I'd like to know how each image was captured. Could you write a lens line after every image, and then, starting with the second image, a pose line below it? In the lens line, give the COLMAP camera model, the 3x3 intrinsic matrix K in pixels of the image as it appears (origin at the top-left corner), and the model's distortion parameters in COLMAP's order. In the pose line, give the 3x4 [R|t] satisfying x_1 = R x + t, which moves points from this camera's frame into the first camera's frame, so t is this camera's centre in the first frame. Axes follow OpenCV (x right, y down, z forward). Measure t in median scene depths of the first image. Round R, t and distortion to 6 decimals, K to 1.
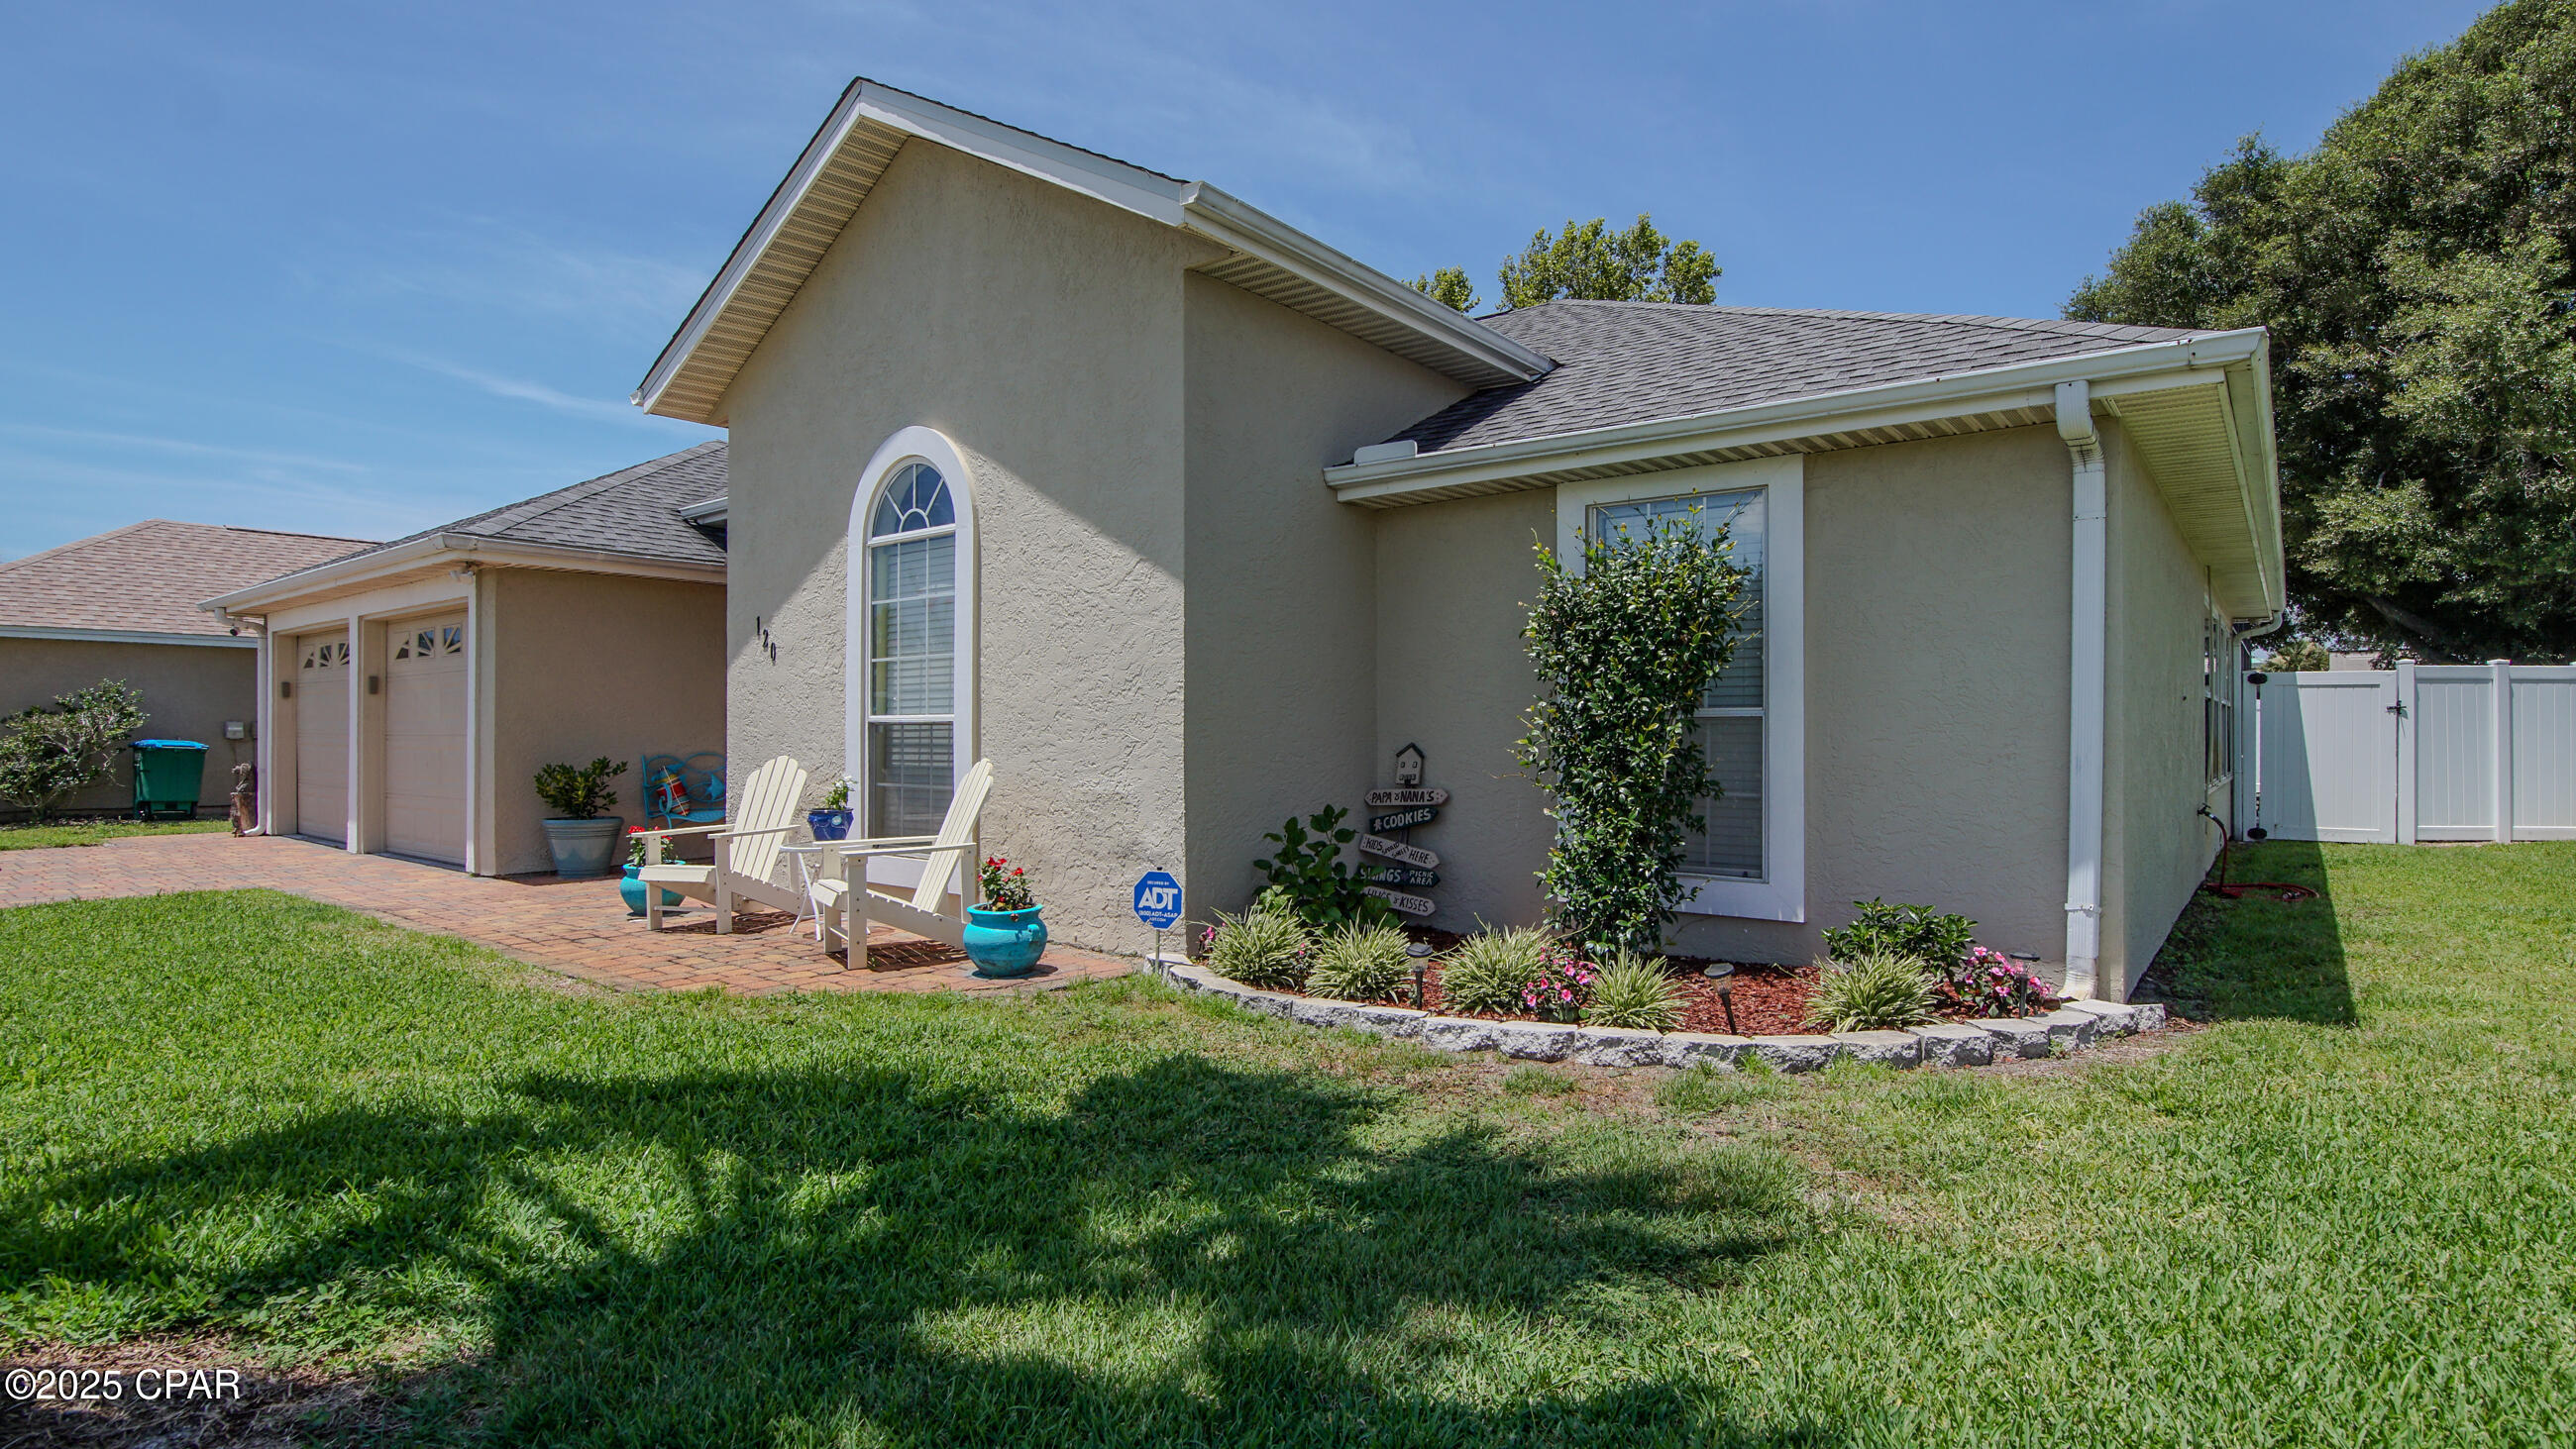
lens RADIAL K [[1228.8, 0, 1295.4], [0, 1228.8, 733.8], [0, 0, 1]] dist [-0.024565, 0.004020]
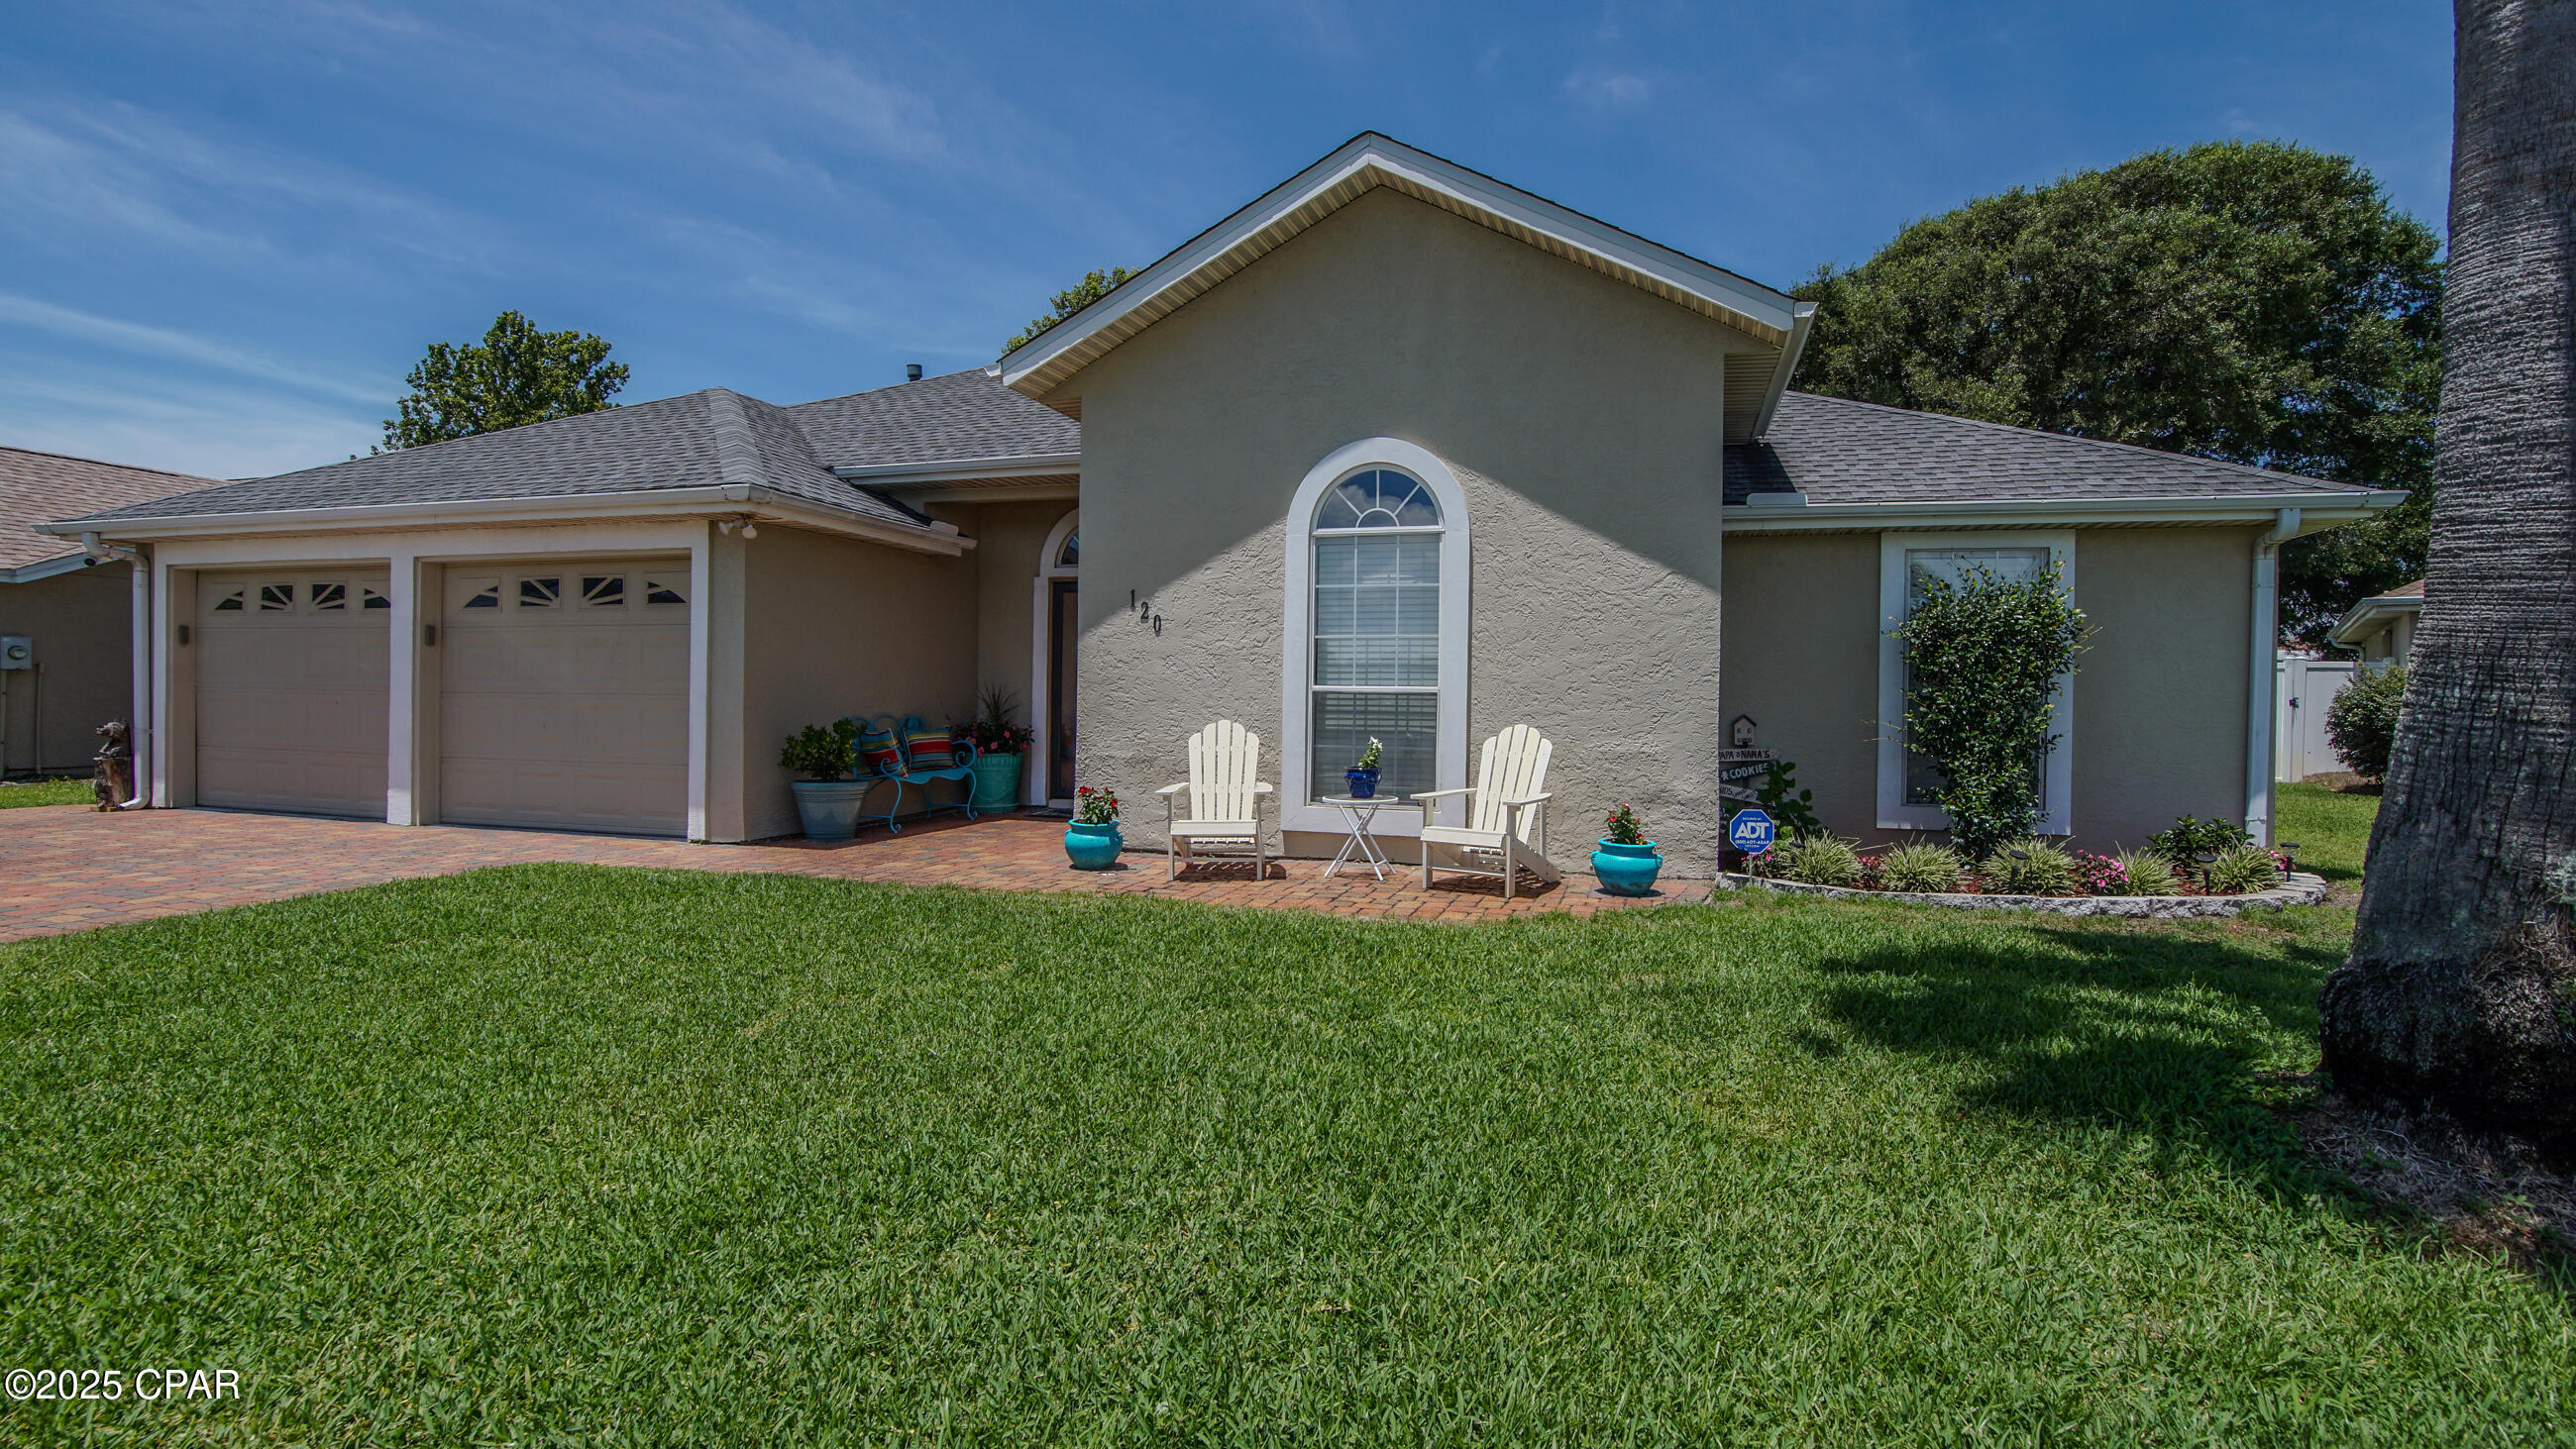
lens RADIAL K [[1163.6, 0, 1269.6], [0, 1163.6, 725.3], [0, 0, 1]] dist [-0.024919, 0.001807]
pose [[0.939182, 0.007749, 0.343333, -0.794186], [-0.014535, 0.999746, 0.017196, 0.004136], [-0.343113, -0.021140, 0.939056, -0.003333]]
